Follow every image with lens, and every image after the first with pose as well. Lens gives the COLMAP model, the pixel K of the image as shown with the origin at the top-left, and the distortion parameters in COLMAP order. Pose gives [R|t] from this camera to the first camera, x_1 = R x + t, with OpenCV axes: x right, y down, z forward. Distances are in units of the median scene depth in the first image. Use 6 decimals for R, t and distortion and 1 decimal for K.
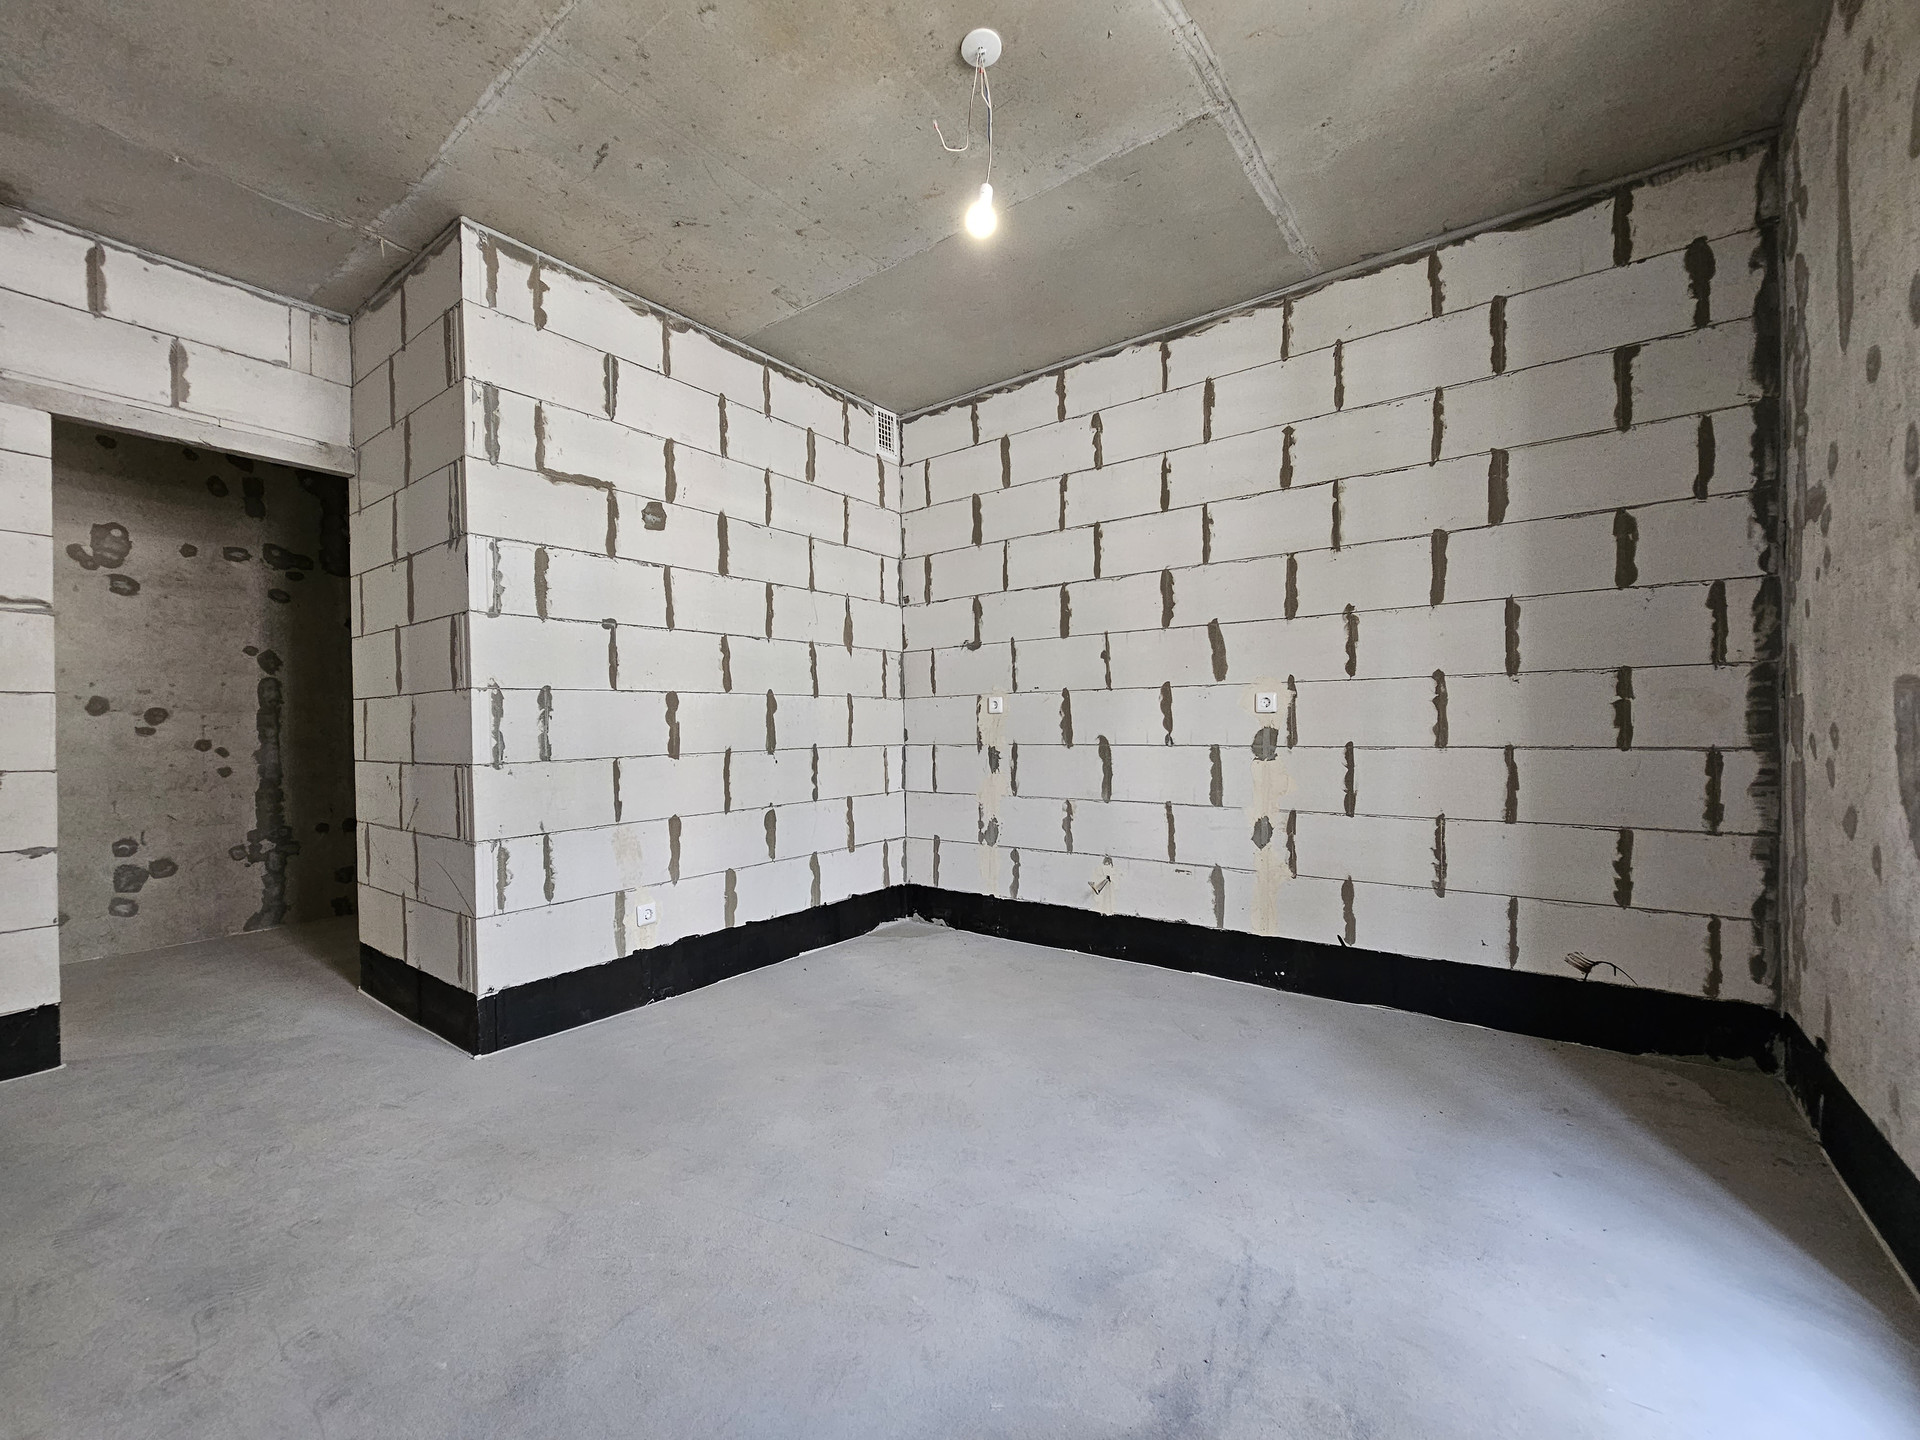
lens RADIAL K [[785.4, 0, 957.8], [0, 785.4, 729.1], [0, 0, 1]] dist [0.003024, -0.001397]
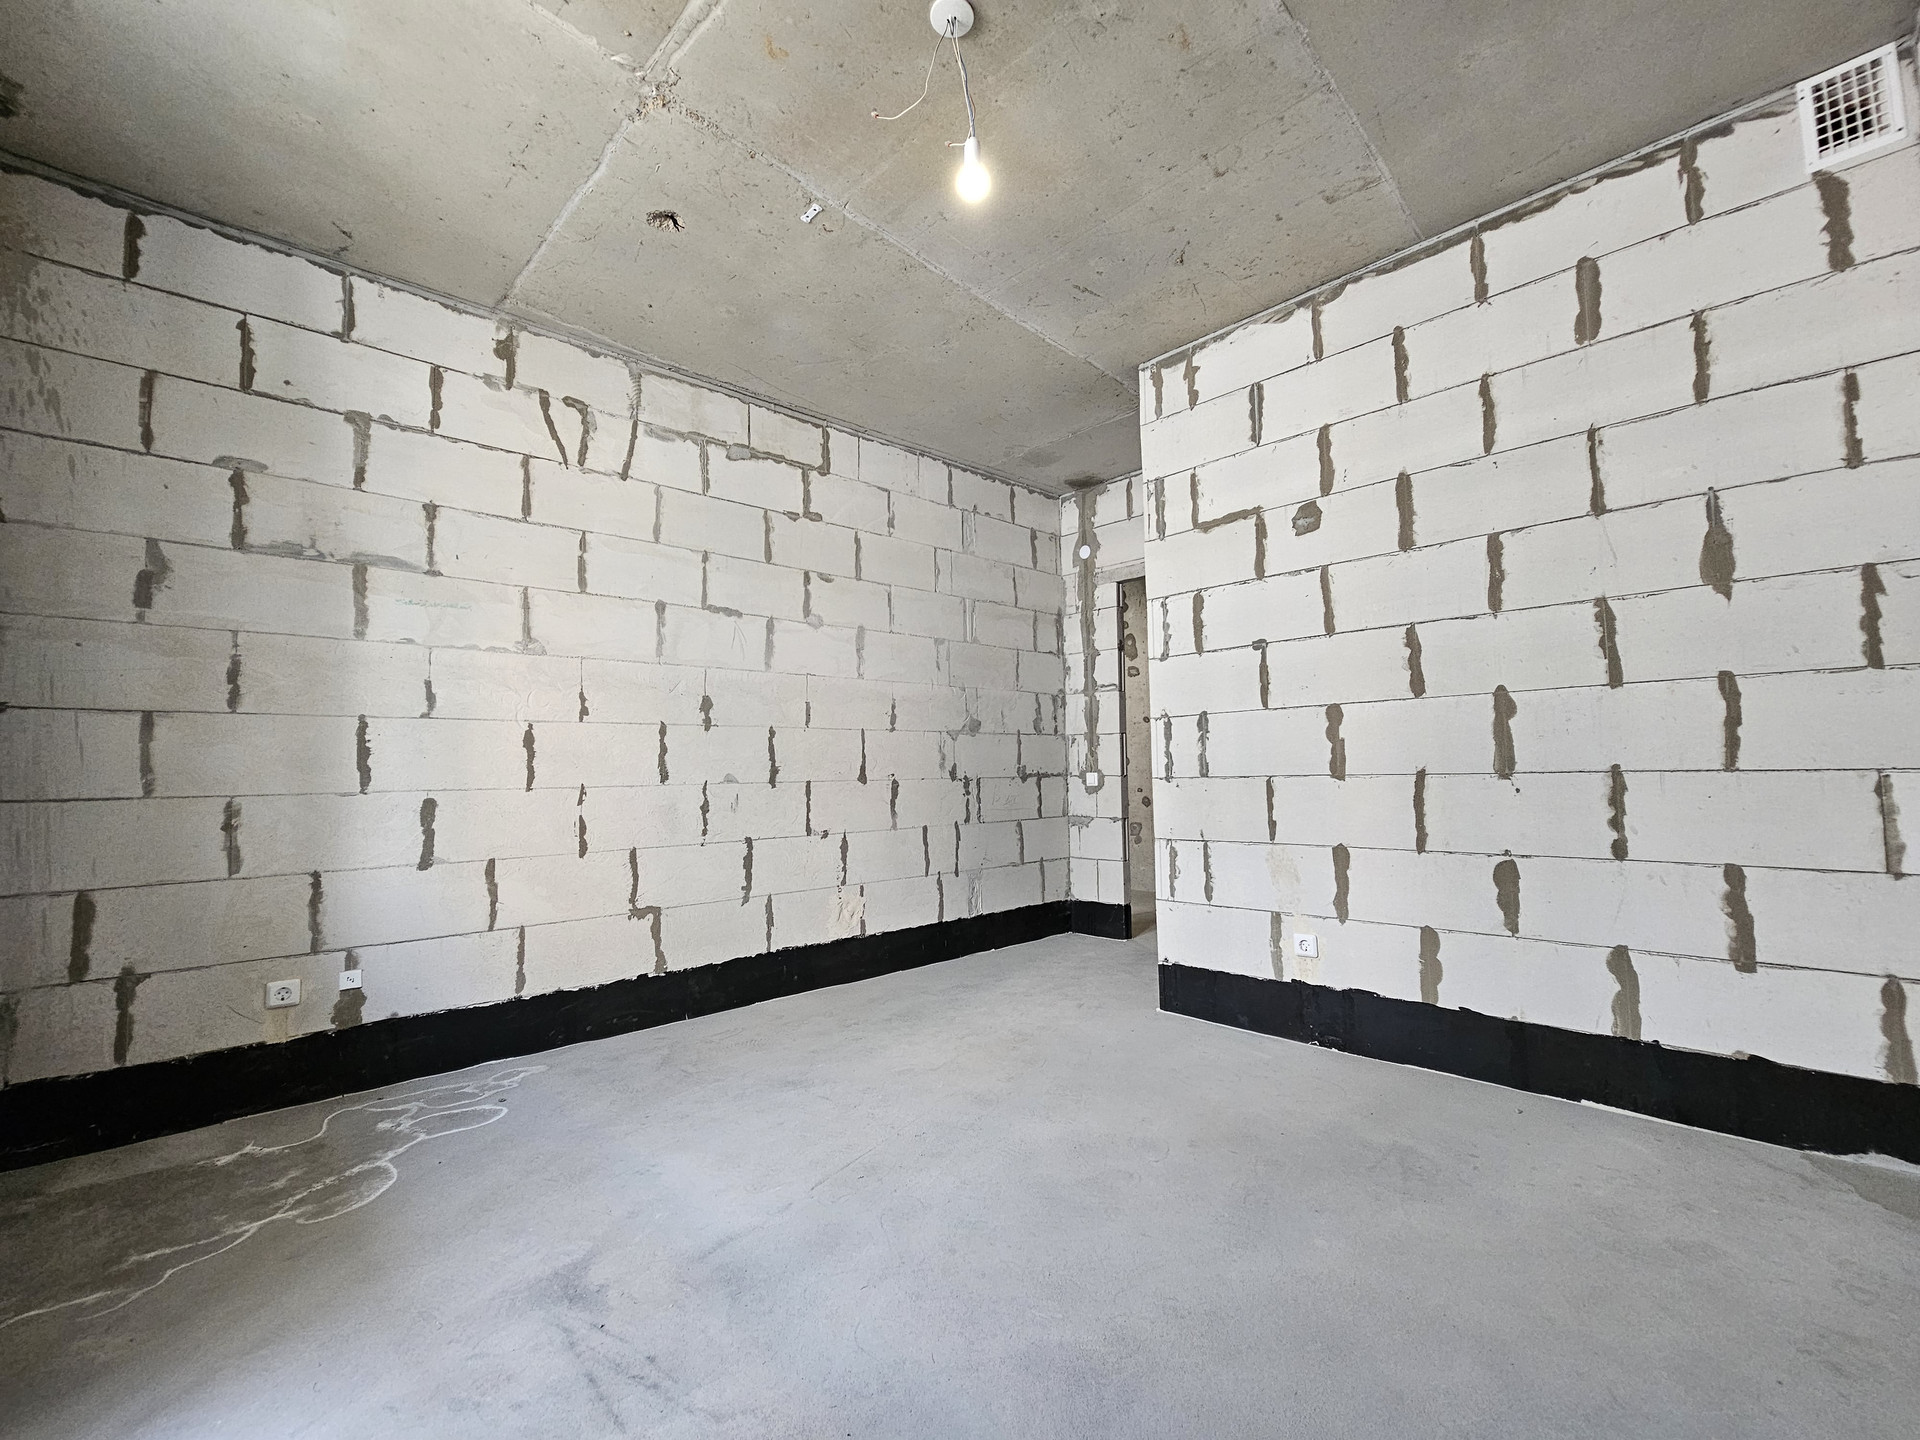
lens RADIAL K [[785.4, 0, 955.0], [0, 785.4, 730.2], [0, 0, 1]] dist [0.003024, -0.001397]
pose [[-0.125076, -0.037263, -0.991447, 0.572464], [0.015271, 0.999104, -0.039478, 0.010502], [0.992030, -0.020078, -0.124395, 0.684792]]
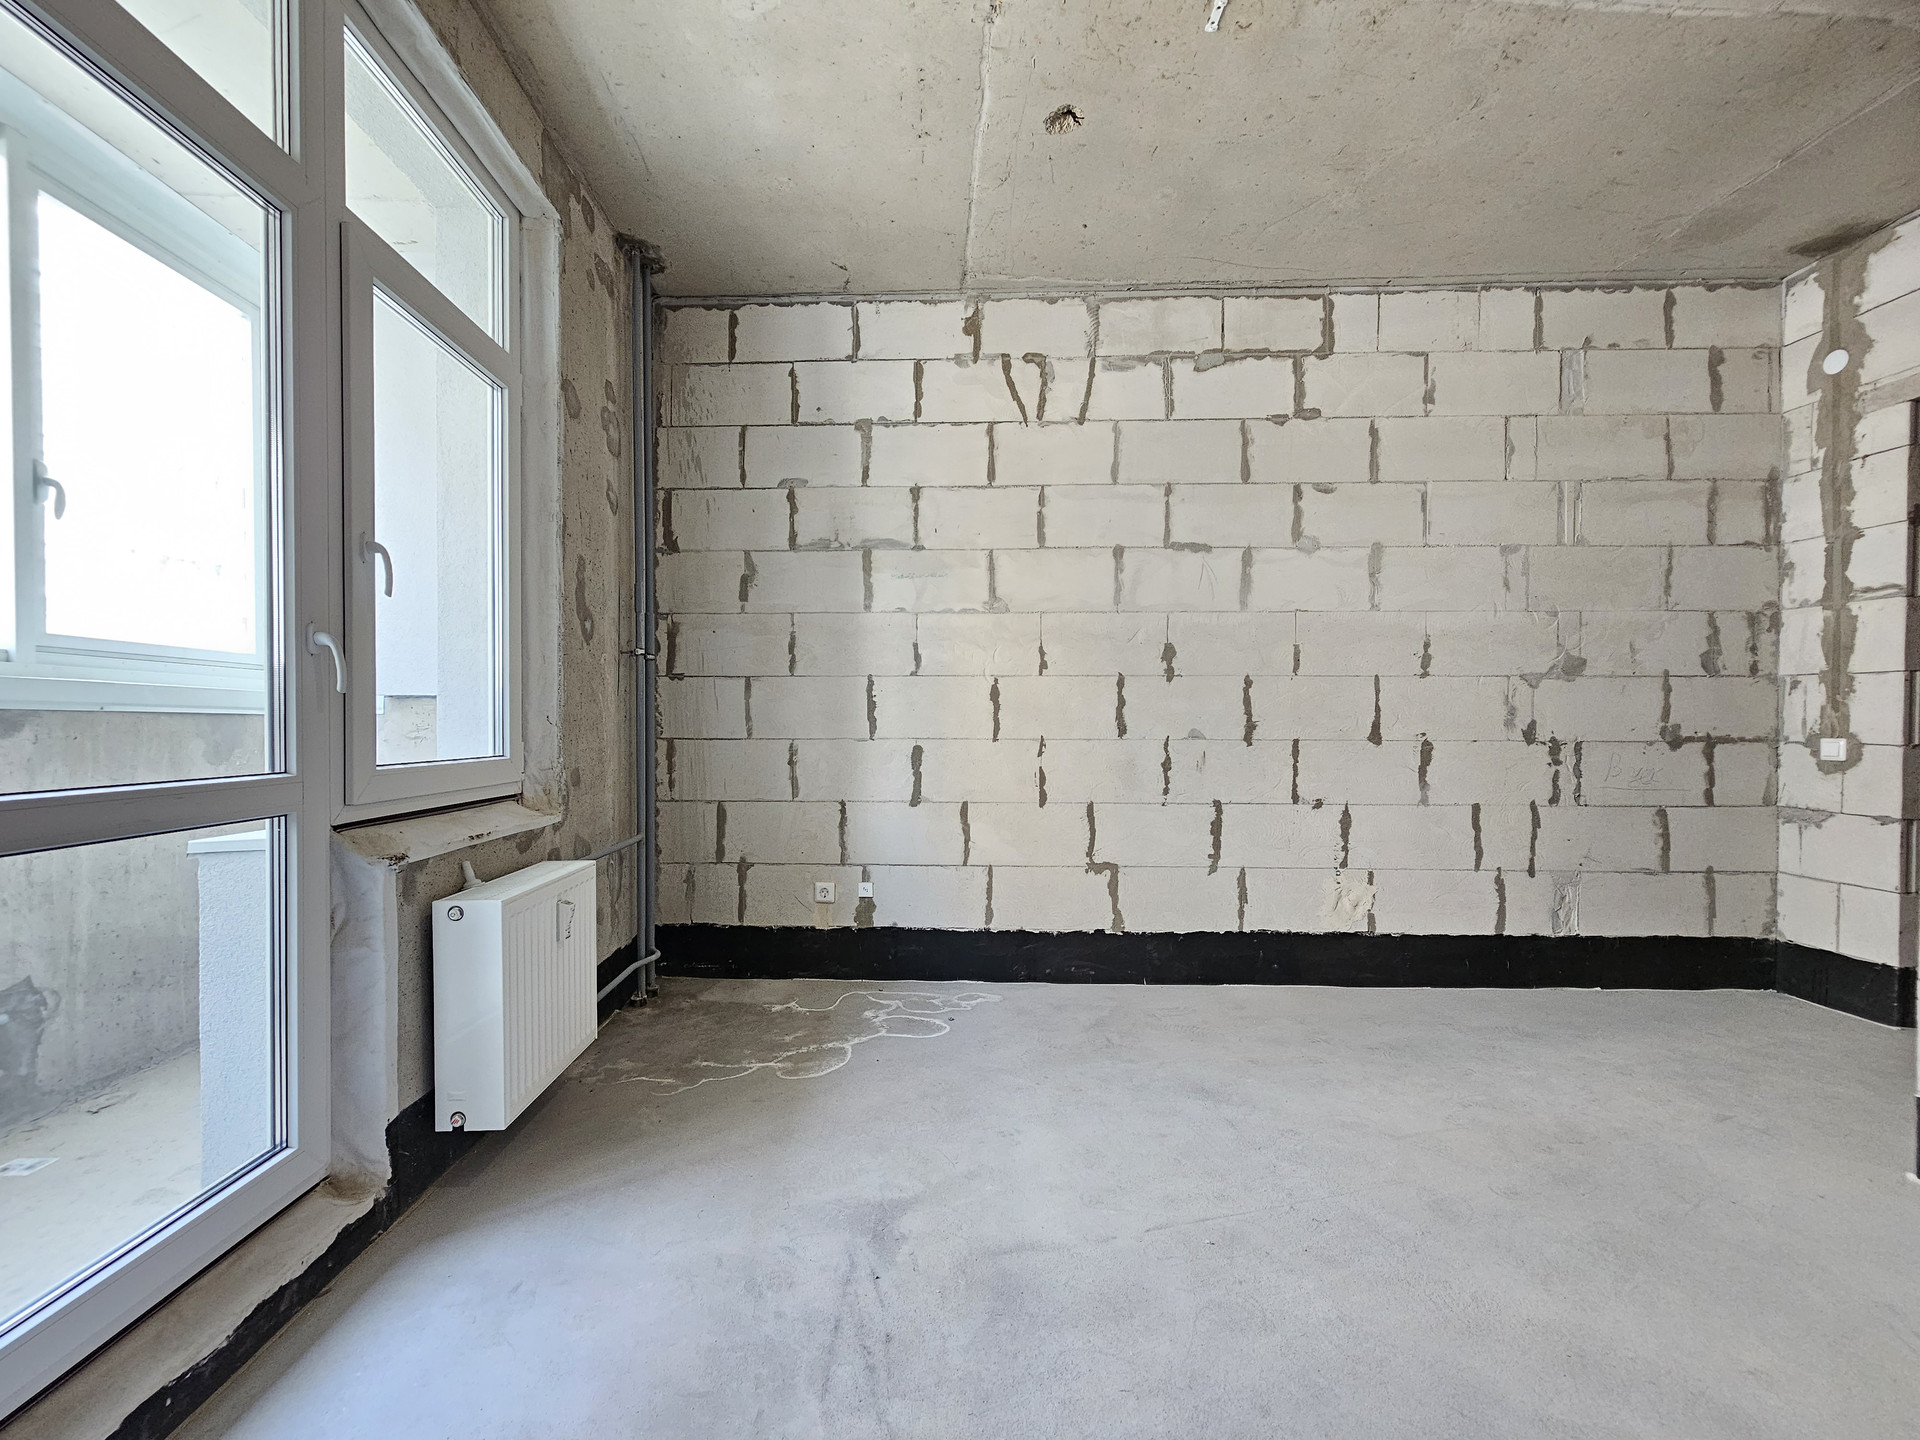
lens RADIAL K [[785.4, 0, 956.0], [0, 785.4, 730.9], [0, 0, 1]] dist [0.003024, -0.001397]
pose [[-0.766229, 0.019581, -0.642269, 0.389357], [0.006395, 0.999718, 0.022849, 0.001209], [0.642536, 0.013401, -0.766139, 0.800198]]
